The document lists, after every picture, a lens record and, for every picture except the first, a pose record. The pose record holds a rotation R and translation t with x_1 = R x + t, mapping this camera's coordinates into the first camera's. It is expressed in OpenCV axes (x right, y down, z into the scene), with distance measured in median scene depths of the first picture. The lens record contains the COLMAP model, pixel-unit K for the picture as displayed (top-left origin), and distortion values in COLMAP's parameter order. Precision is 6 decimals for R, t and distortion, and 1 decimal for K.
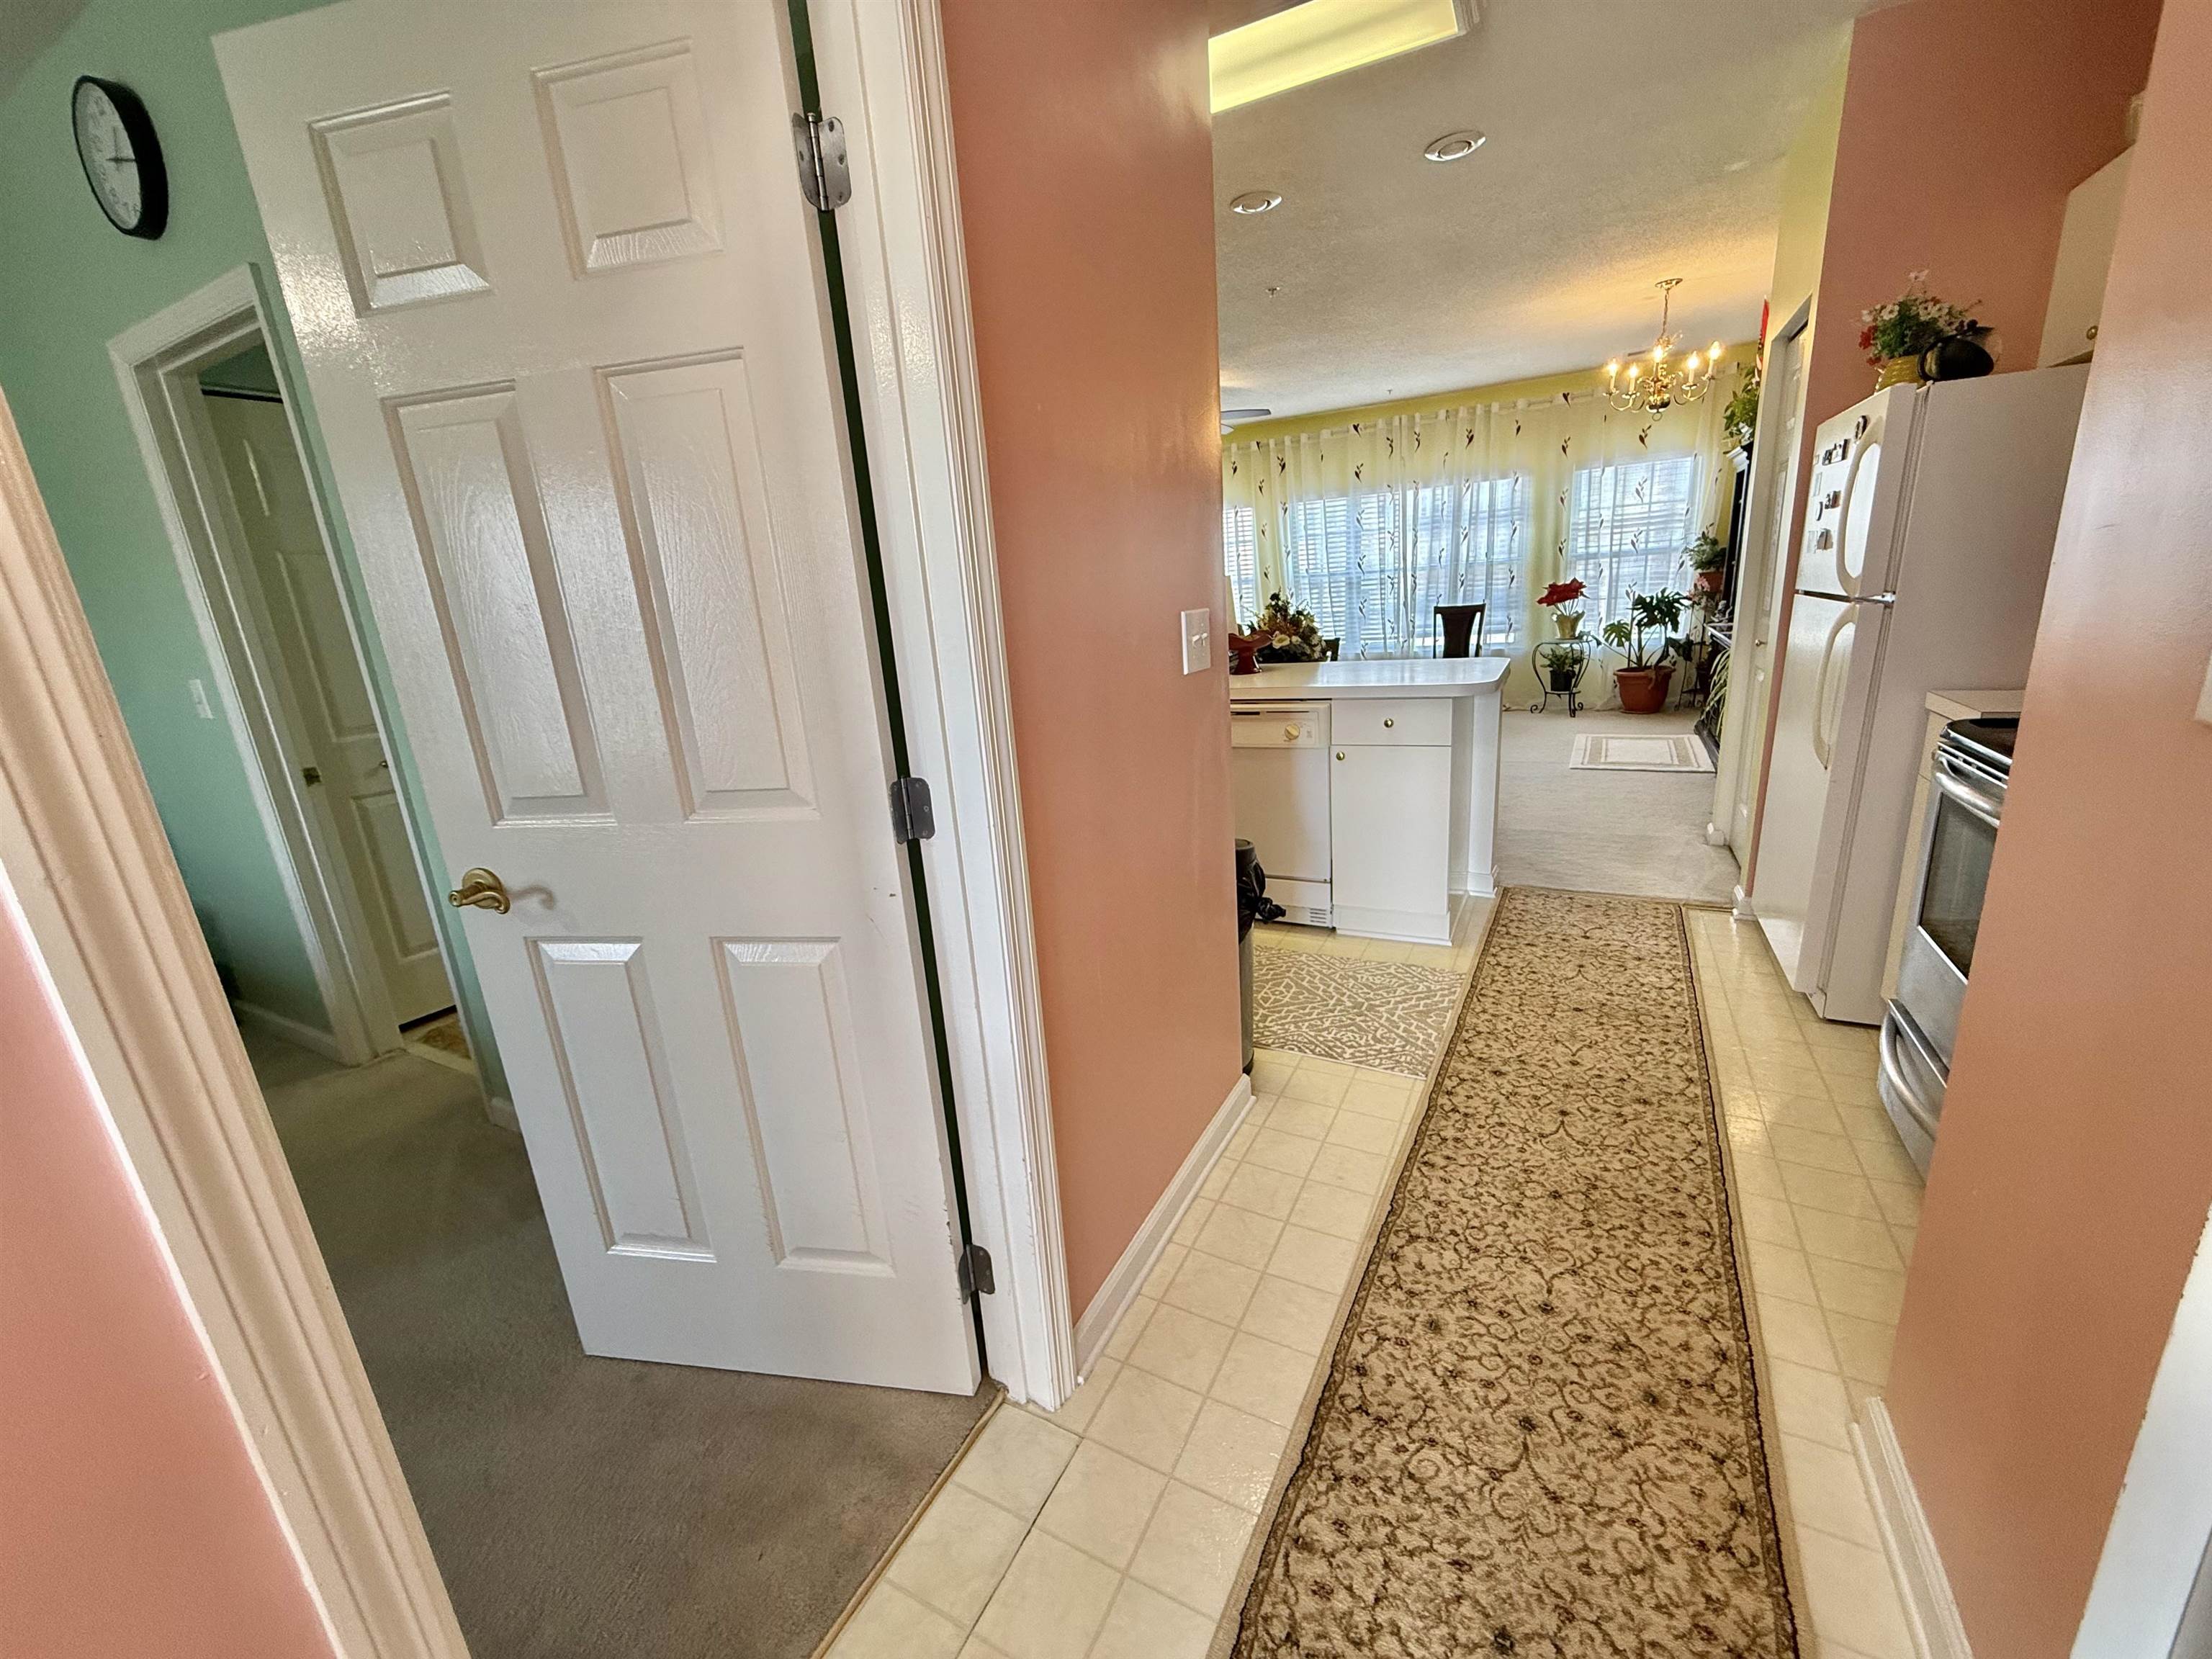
lens RADIAL K [[879.3, 0, 1104.0], [0, 879.3, 831.7], [0, 0, 1]] dist [-0.000028, -0.000275]
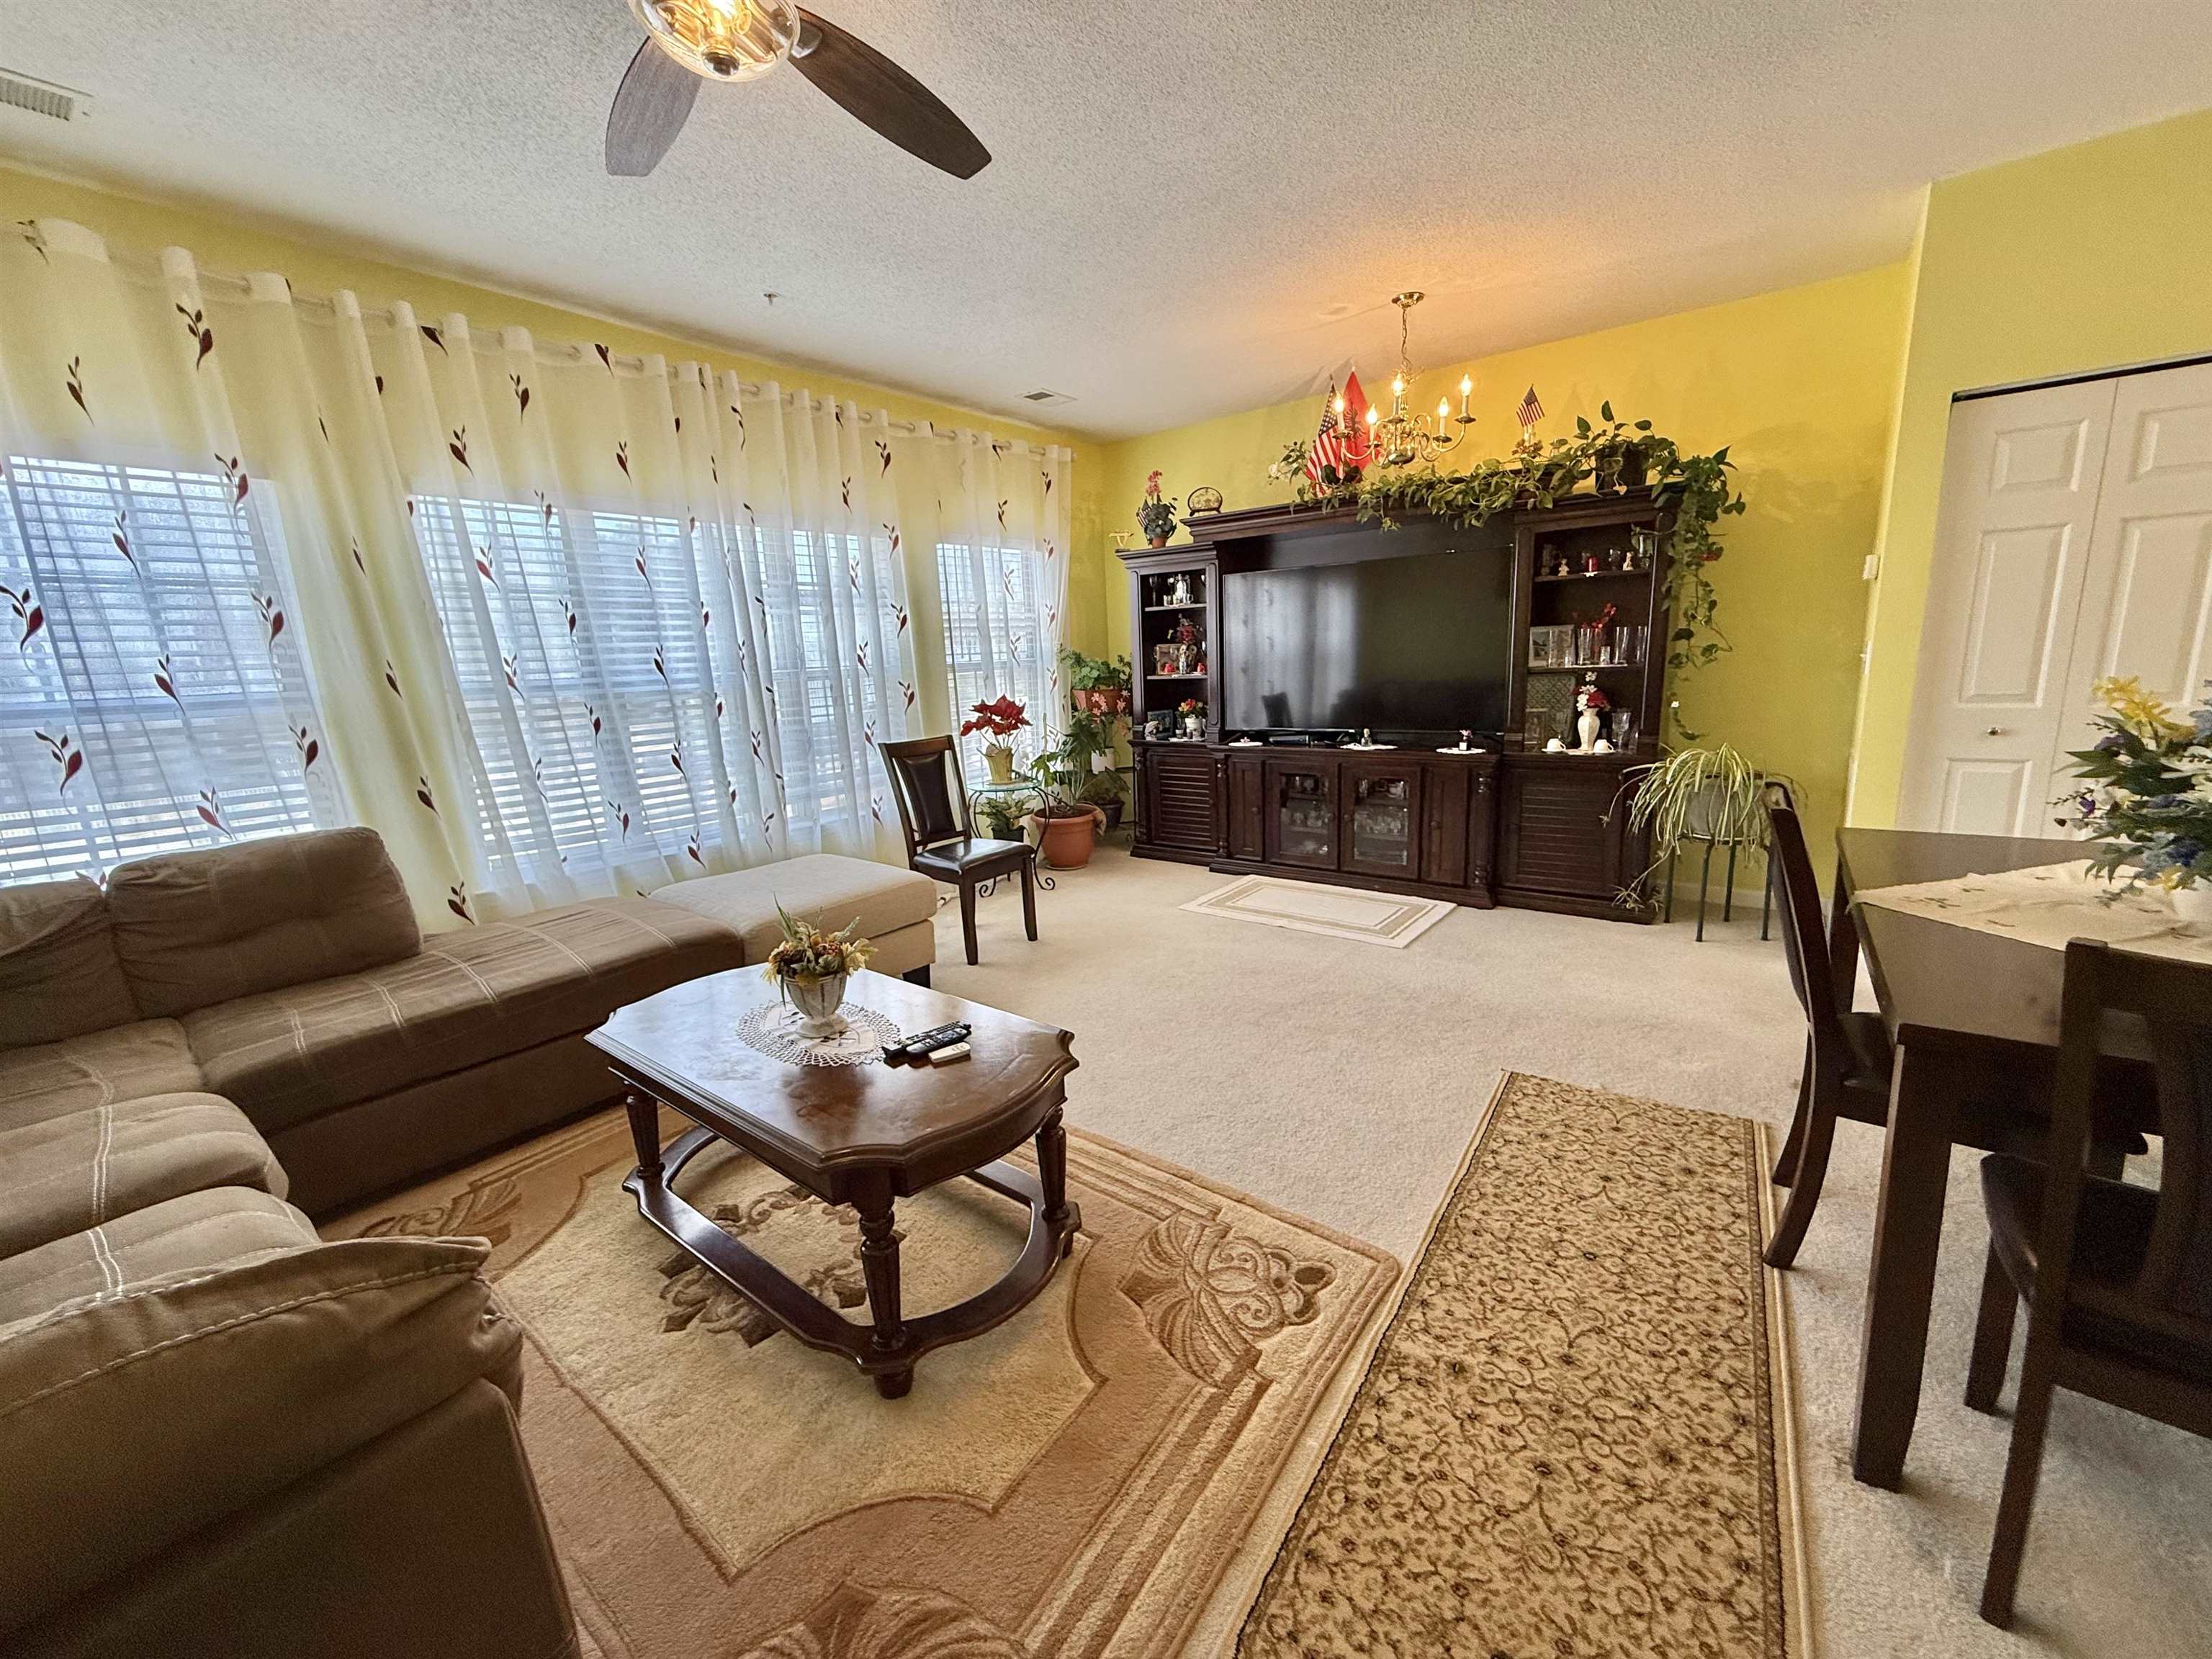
lens RADIAL K [[879.3, 0, 1100.4], [0, 879.3, 833.2], [0, 0, 1]] dist [-0.000028, -0.000275]
pose [[0.174371, -0.131903, 0.975805, -0.136671], [0.293784, 0.952822, 0.076299, -0.222926], [-0.939833, 0.273372, 0.204896, 0.842963]]
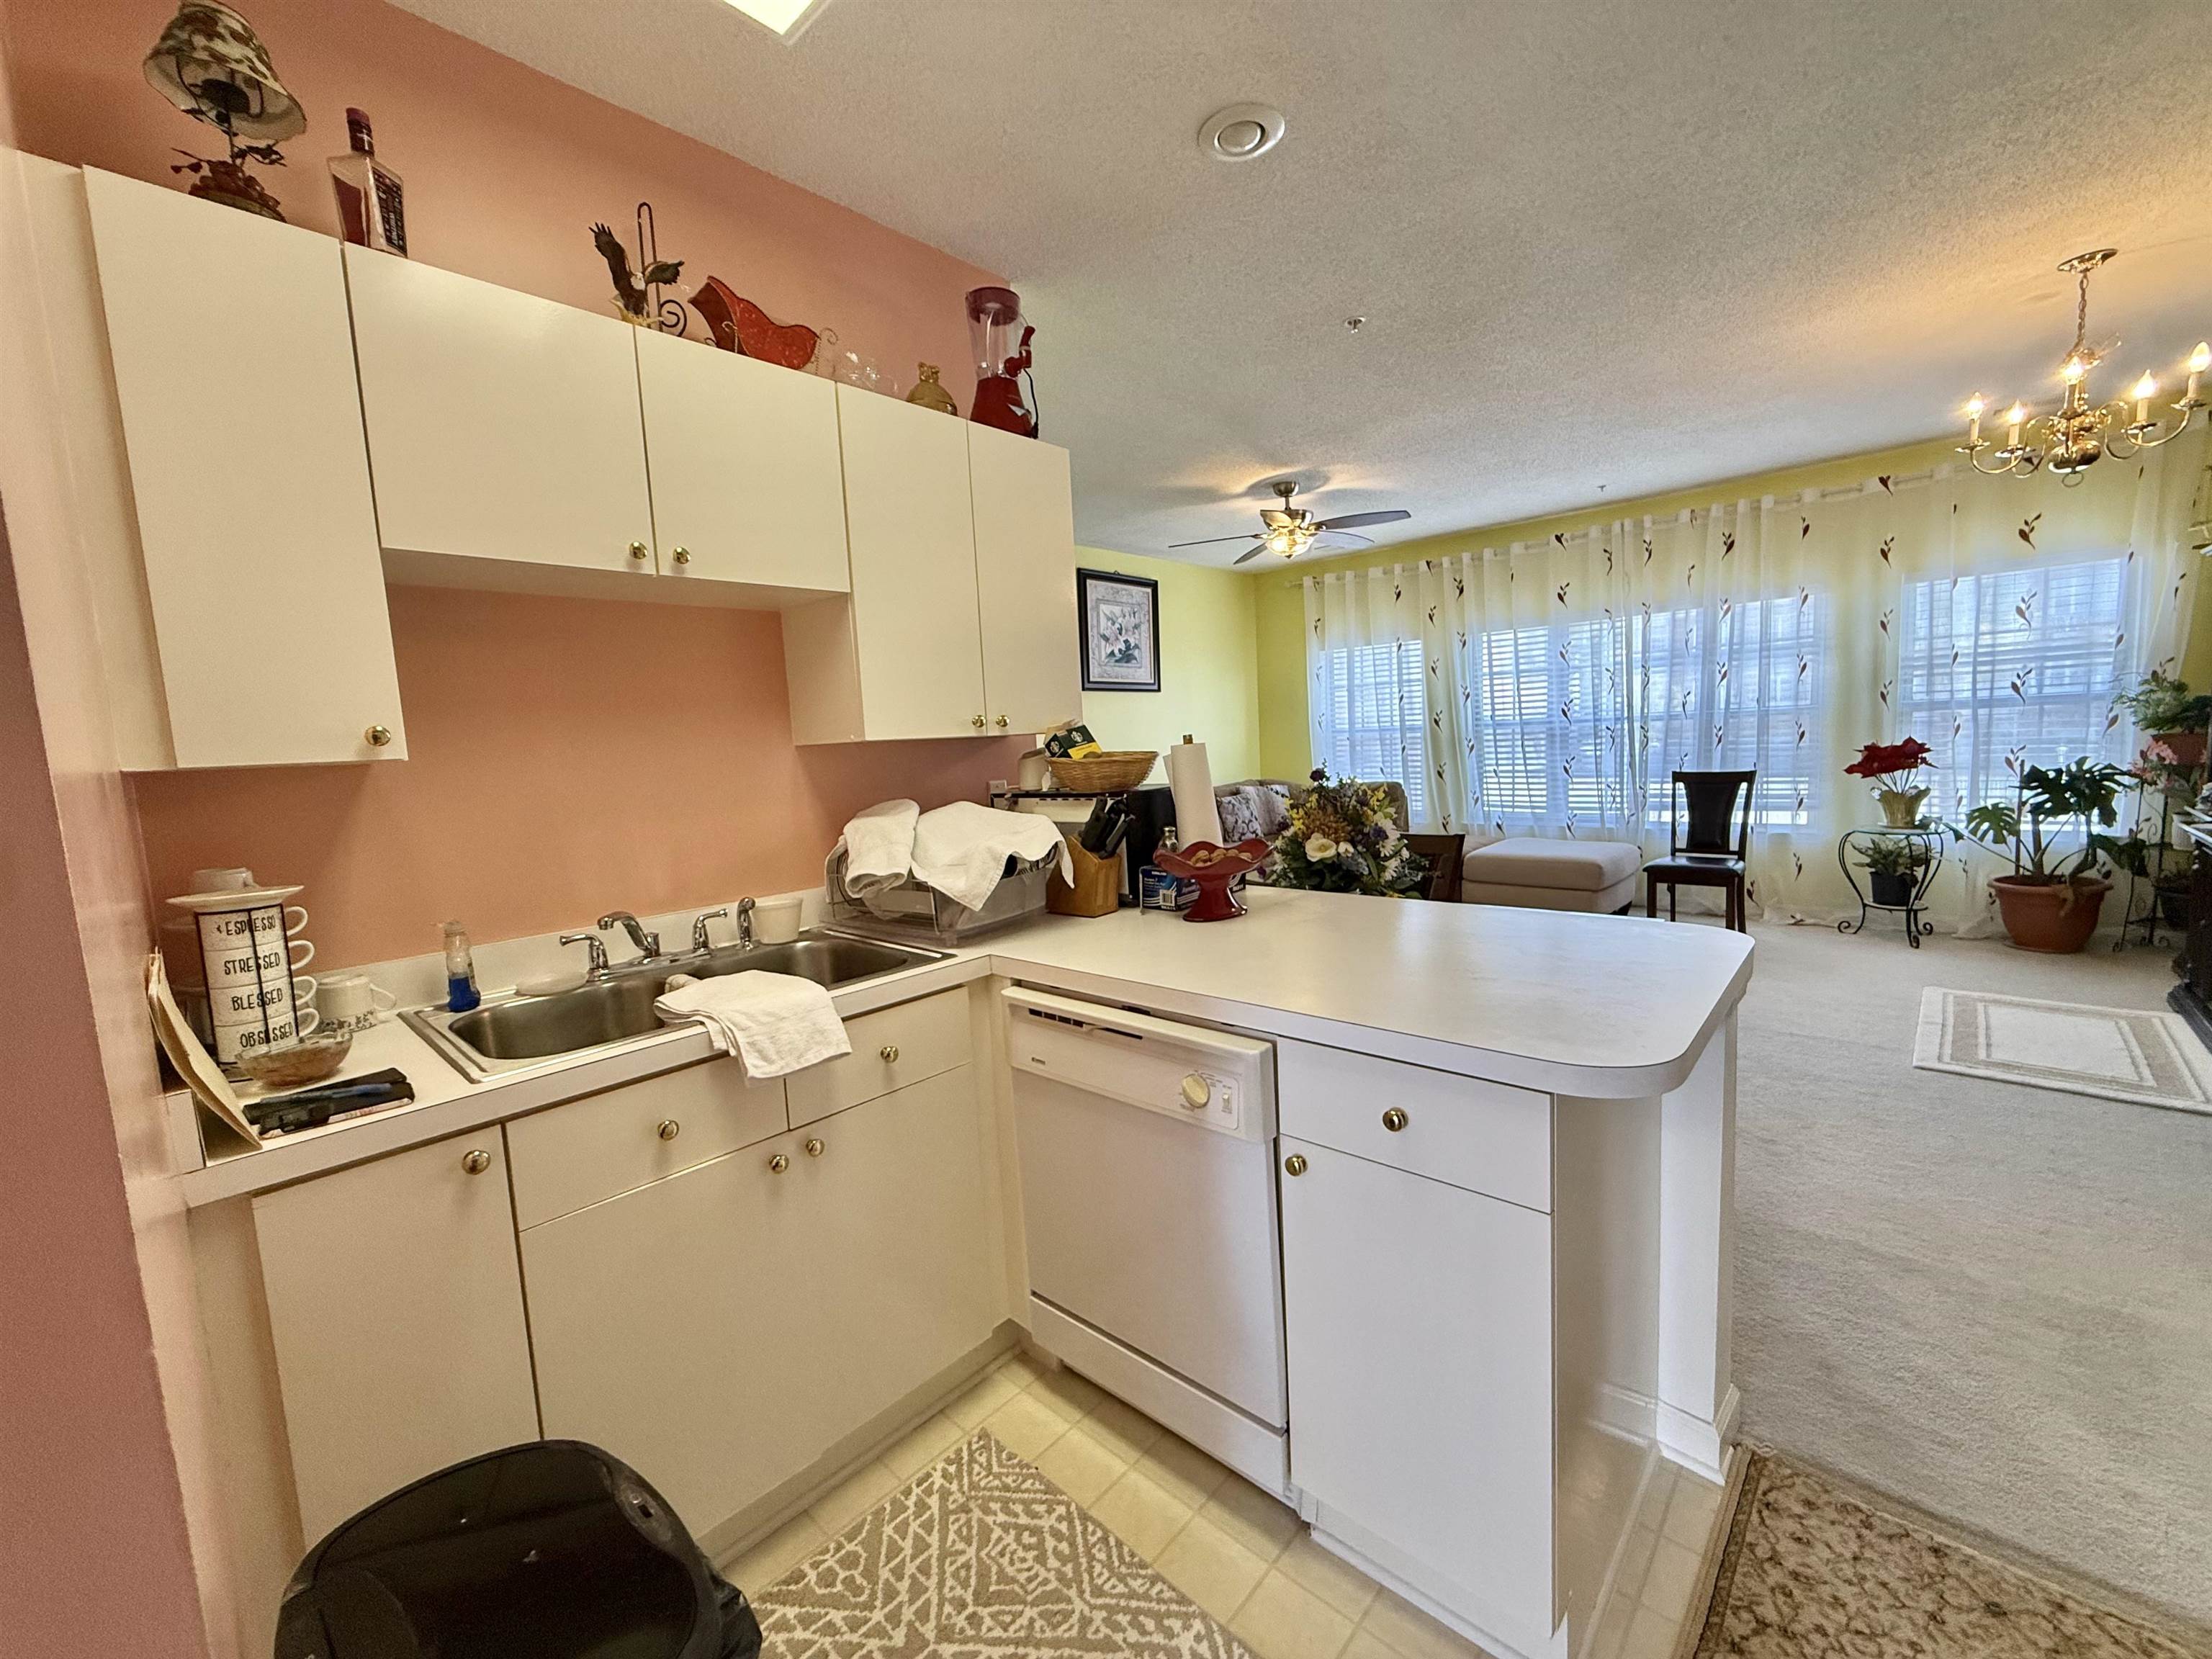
lens RADIAL K [[879.3, 0, 1100.8], [0, 879.3, 830.5], [0, 0, 1]] dist [-0.000028, -0.000275]
pose [[0.965588, 0.048071, -0.255594, 0.123206], [-0.084650, 0.987346, -0.134097, -0.081245], [0.245914, 0.151118, 0.957439, 0.233821]]
